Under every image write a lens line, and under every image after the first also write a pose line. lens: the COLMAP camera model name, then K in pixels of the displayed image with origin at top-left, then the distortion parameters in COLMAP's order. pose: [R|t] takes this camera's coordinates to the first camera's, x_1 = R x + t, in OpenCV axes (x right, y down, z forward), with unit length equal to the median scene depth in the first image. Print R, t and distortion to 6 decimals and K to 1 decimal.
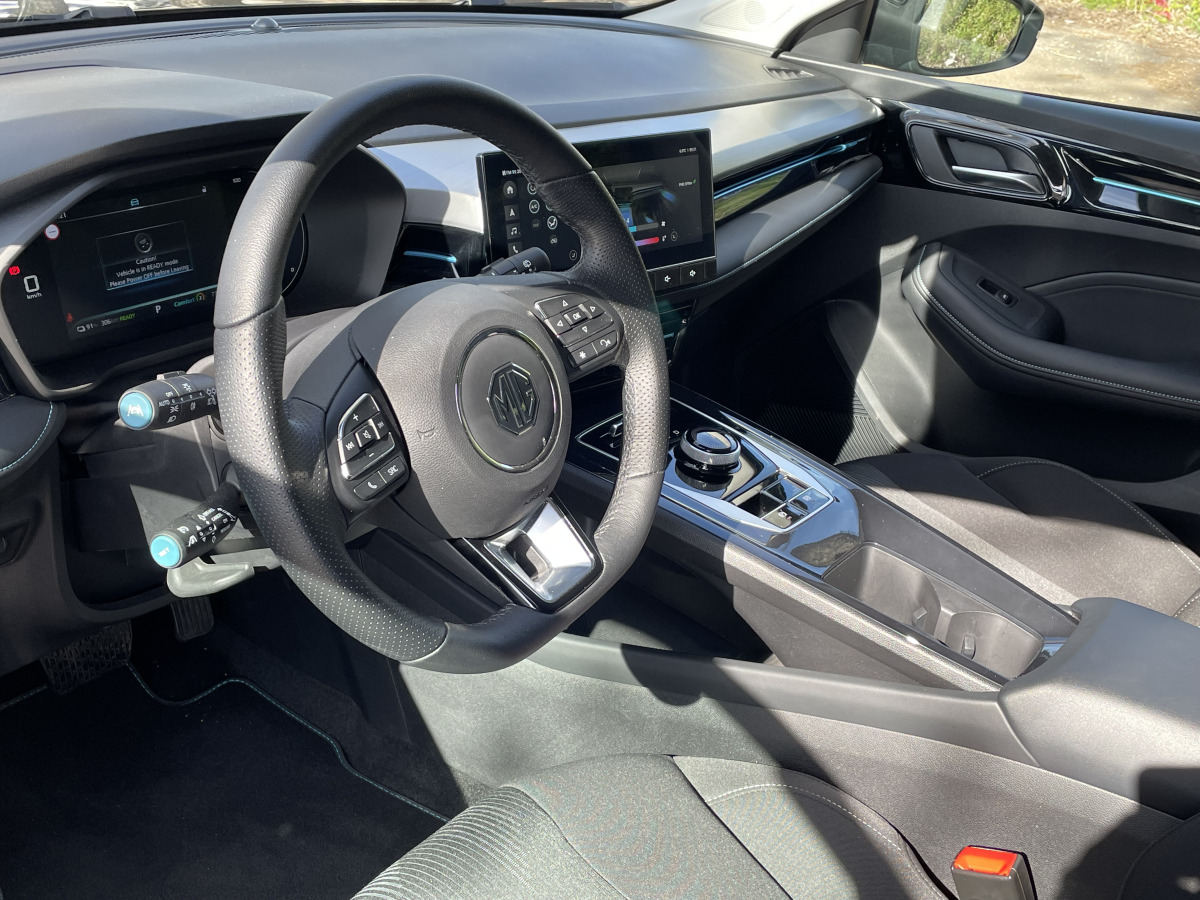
lens RADIAL K [[1418.0, 0, 637.2], [0, 1418.0, 444.3], [0, 0, 1]] dist [0.042956, 0.000000]
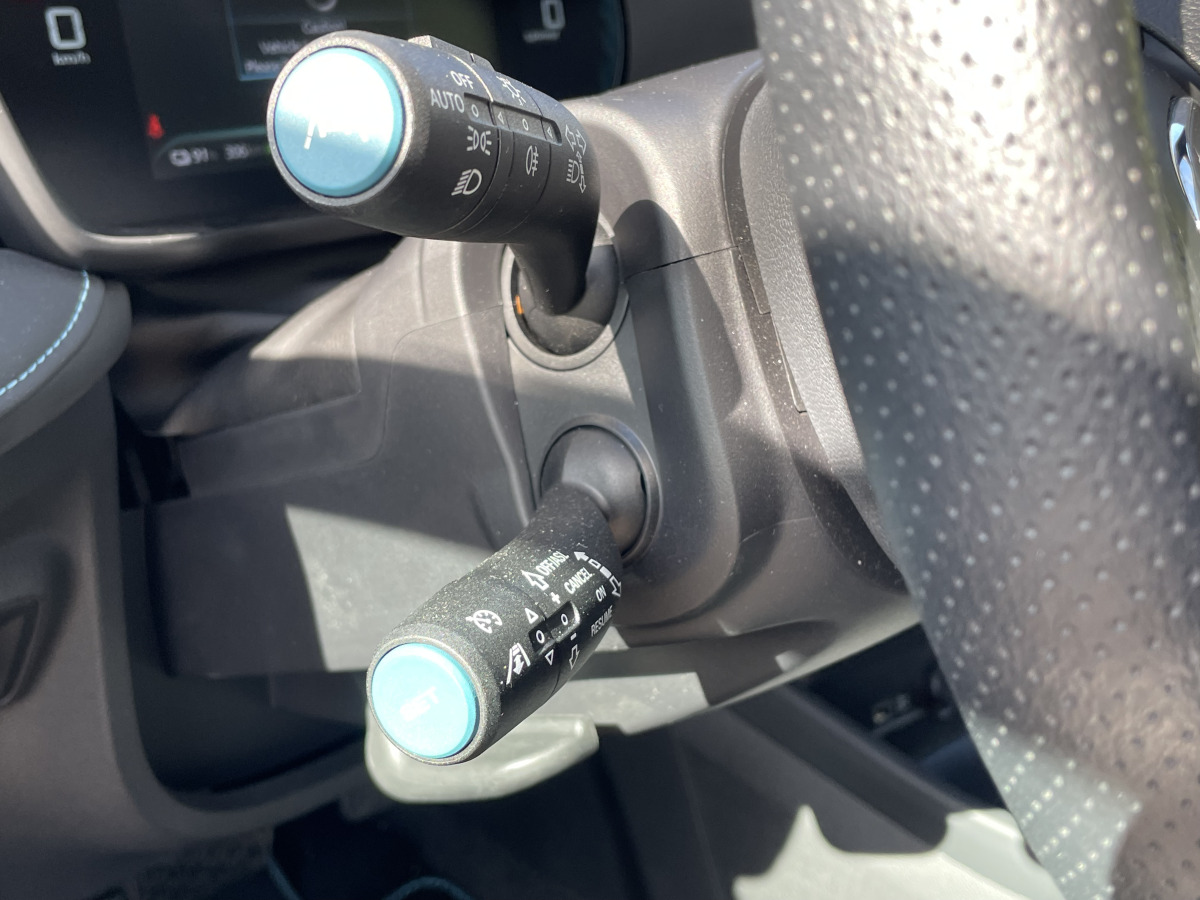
lens RADIAL K [[1418.0, 0, 598.5], [0, 1418.0, 445.2], [0, 0, 1]] dist [0.042956, 0.000000]
pose [[0.993779, -0.006463, -0.111178, -0.240308], [-0.001932, 0.997164, -0.075237, 0.042086], [0.111349, 0.074983, 0.990948, 0.657929]]
